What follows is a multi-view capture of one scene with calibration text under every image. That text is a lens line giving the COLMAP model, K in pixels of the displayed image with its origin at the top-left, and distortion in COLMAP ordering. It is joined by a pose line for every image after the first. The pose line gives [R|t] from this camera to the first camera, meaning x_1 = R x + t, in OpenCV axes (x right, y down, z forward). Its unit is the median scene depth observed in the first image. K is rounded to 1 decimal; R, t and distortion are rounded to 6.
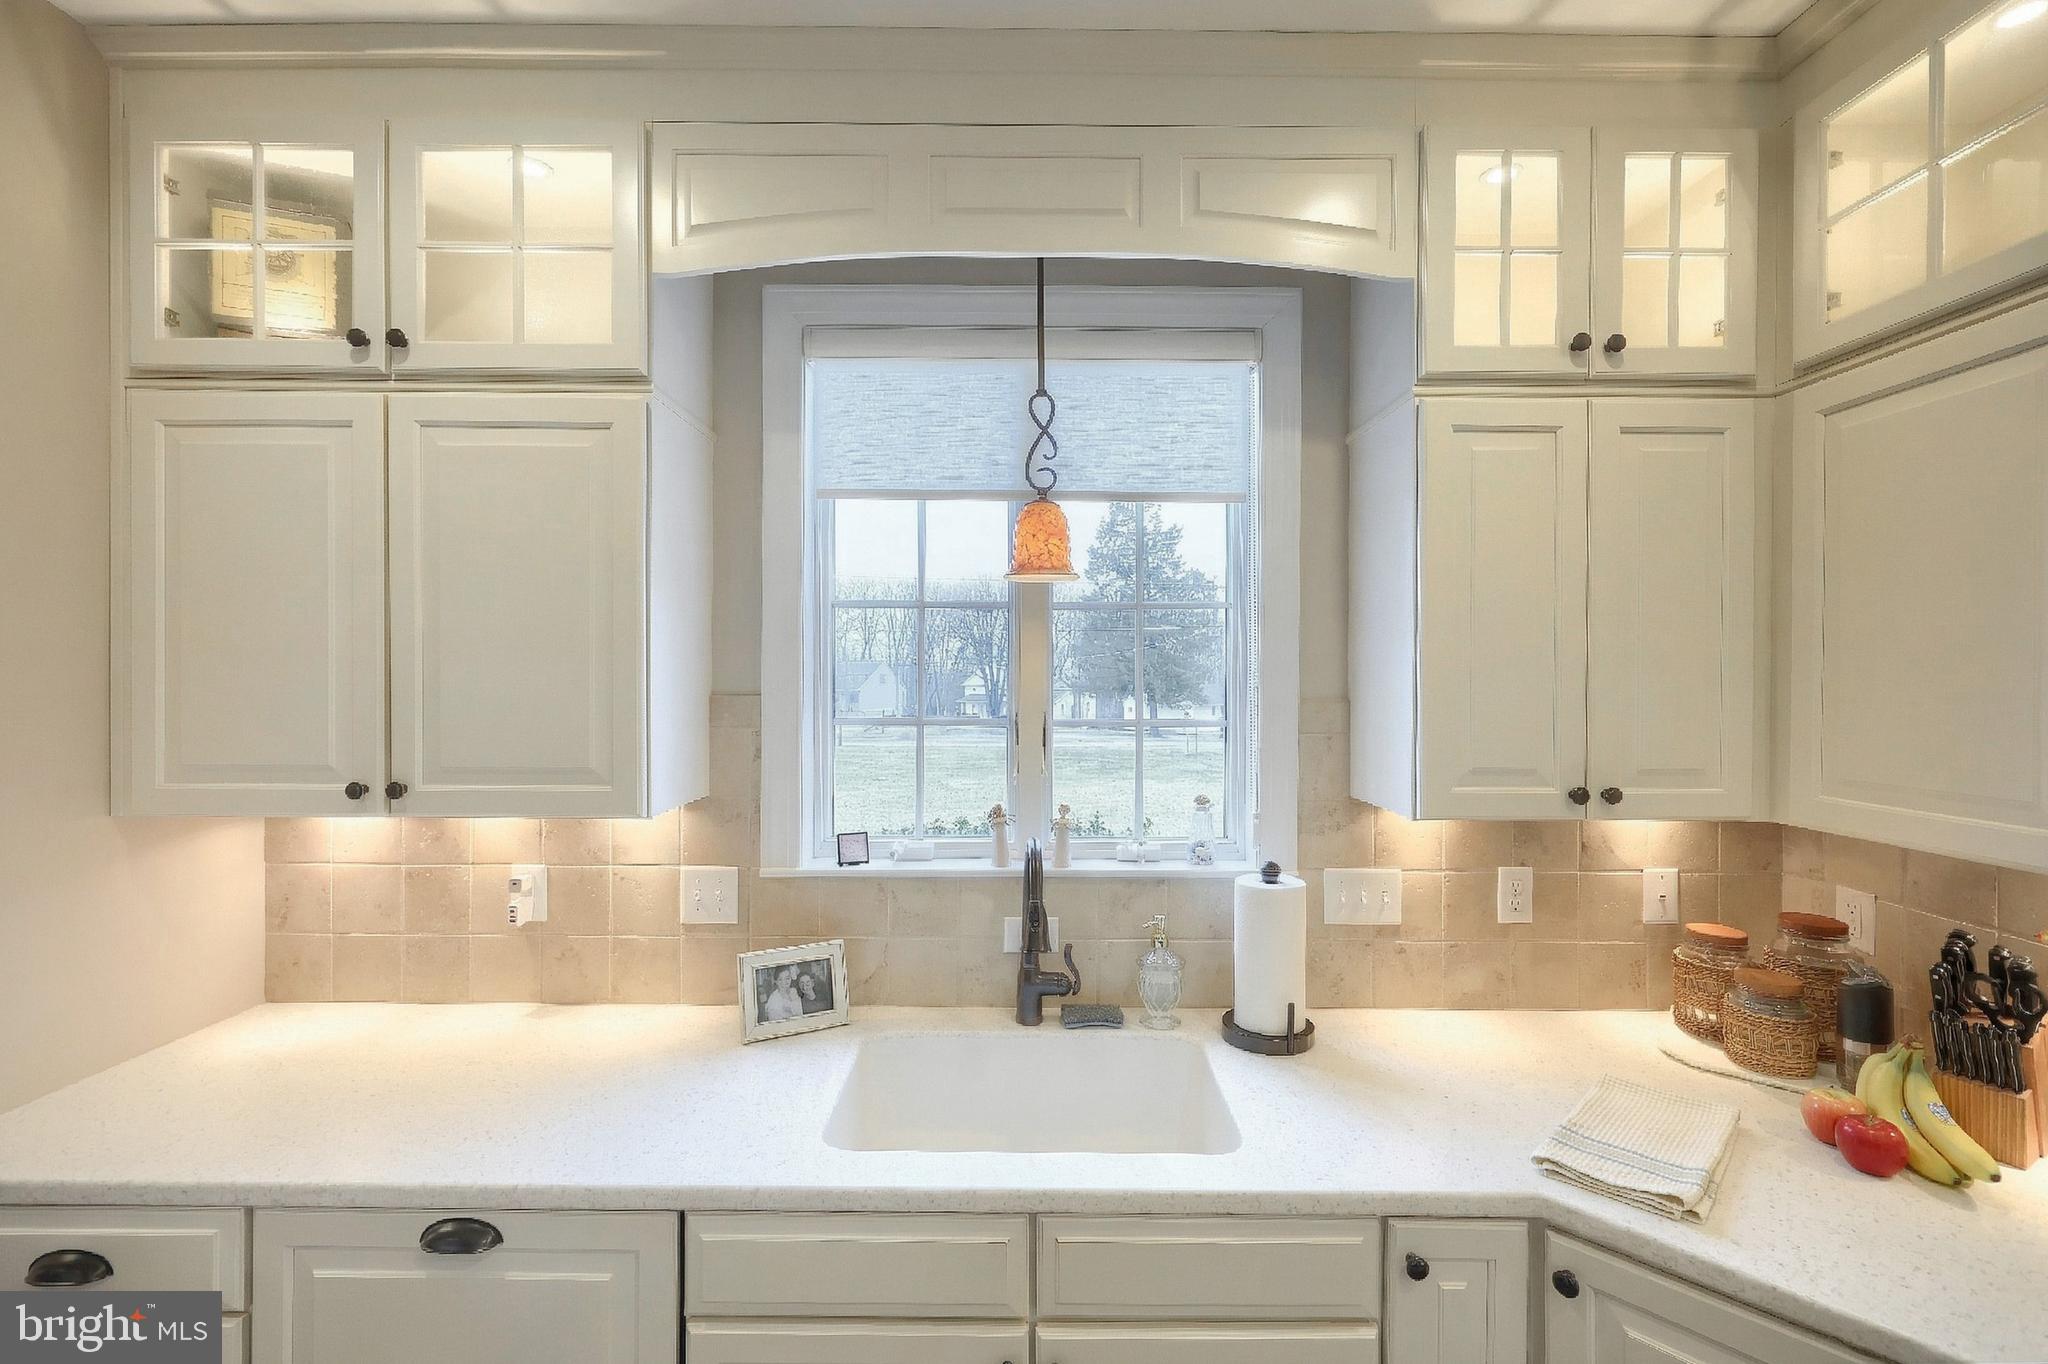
lens RADIAL K [[830.2, 0, 1014.8], [0, 830.2, 683.3], [0, 0, 1]] dist [0.002088, 0.000387]
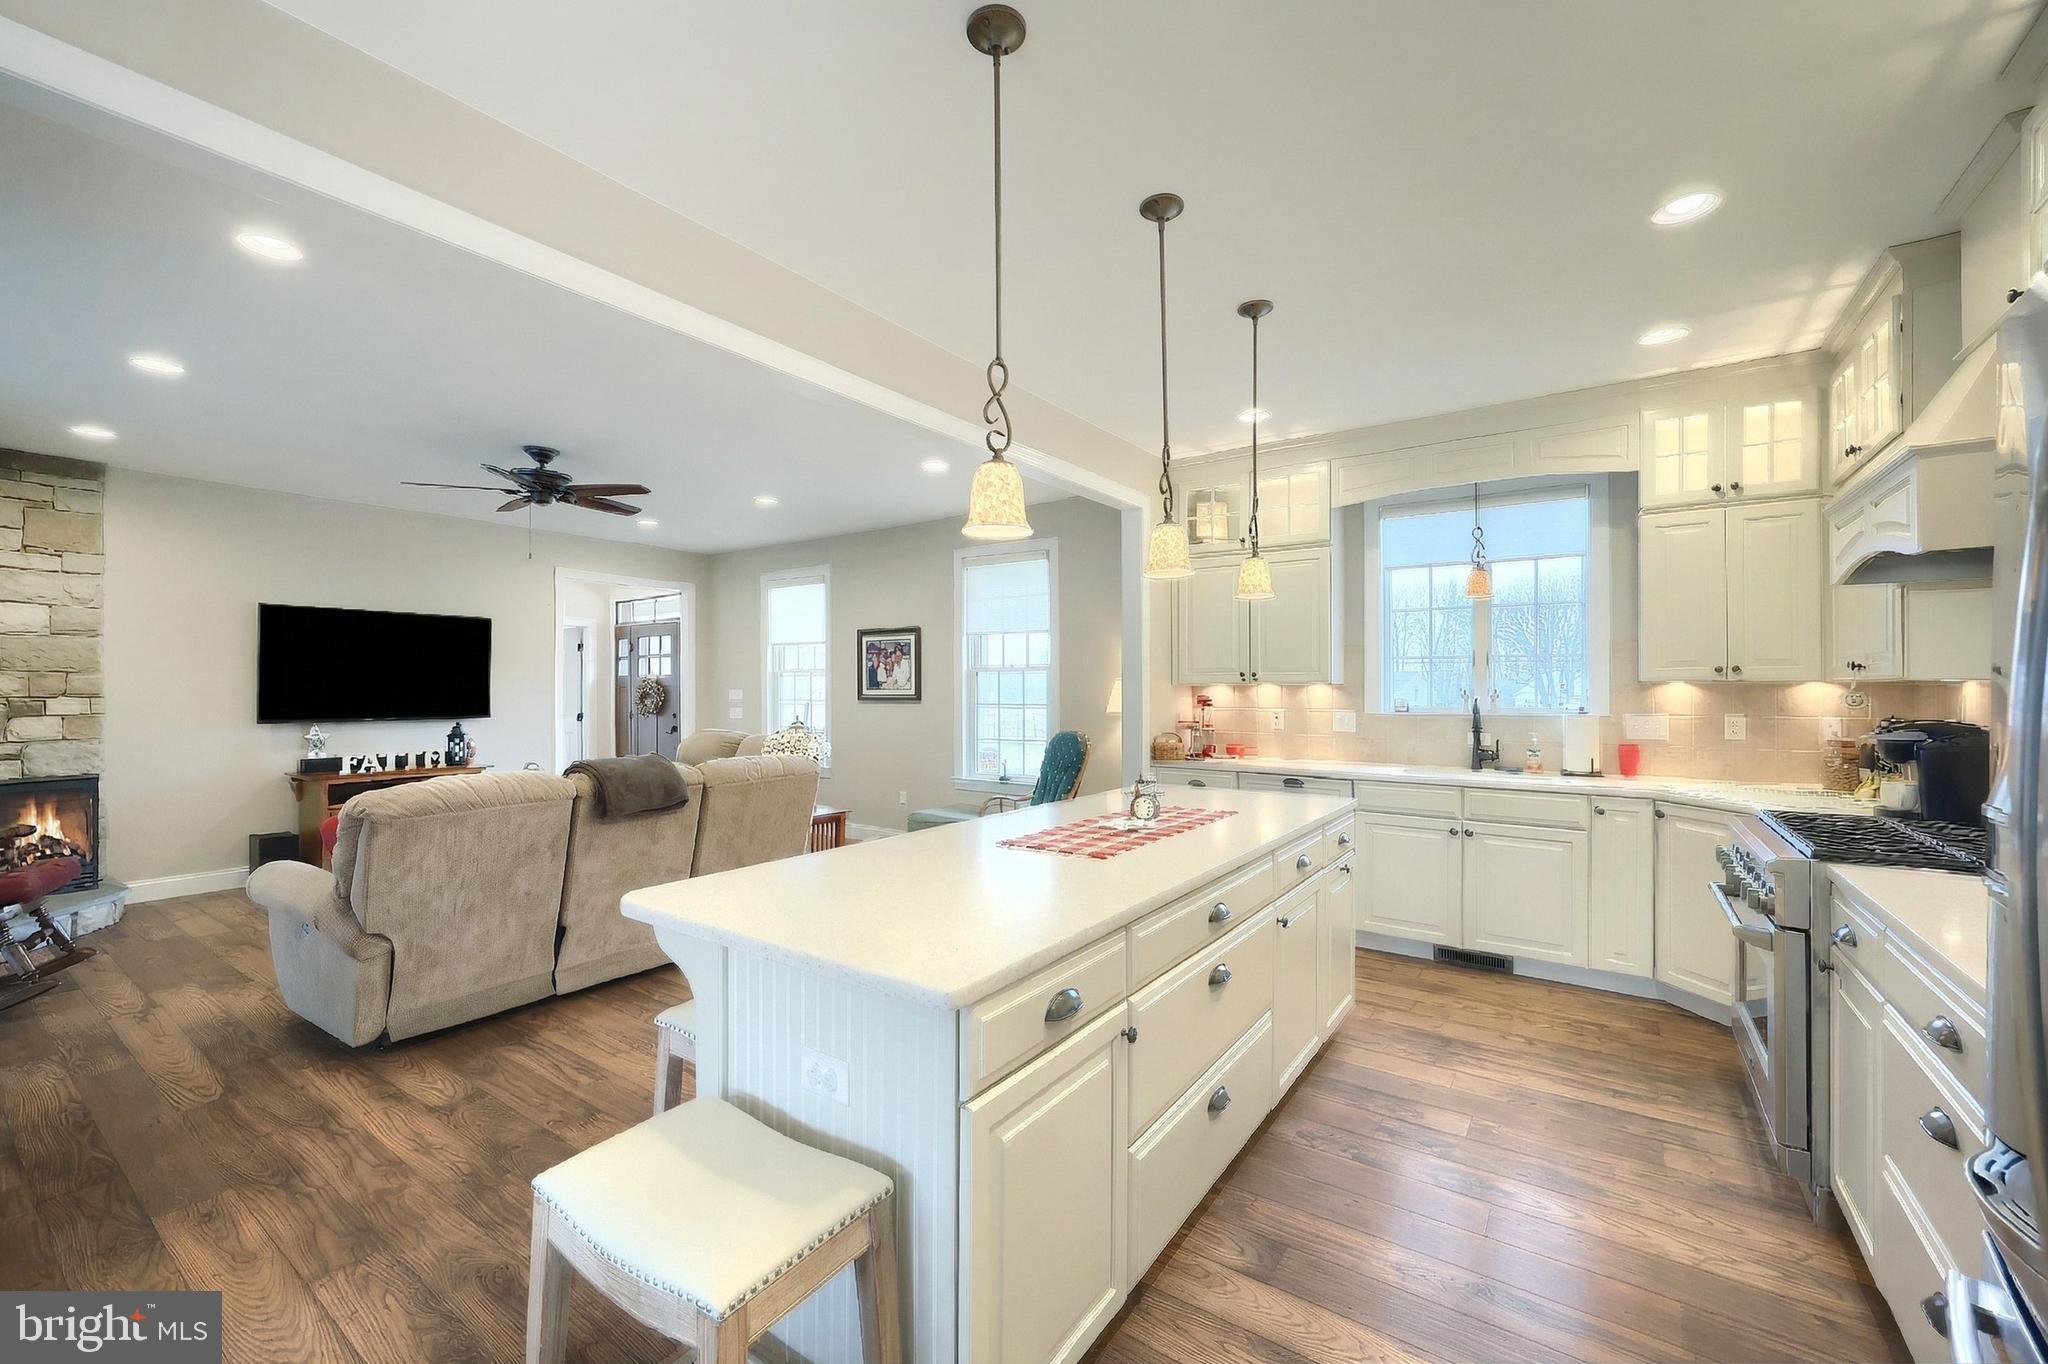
lens RADIAL K [[830.2, 0, 1014.8], [0, 830.2, 683.3], [0, 0, 1]] dist [0.002088, 0.000387]
pose [[0.815833, -0.011040, -0.578183, 0.366342], [-0.001273, 0.999781, -0.020886, 0.211783], [0.578287, 0.017776, 0.815640, -2.074284]]
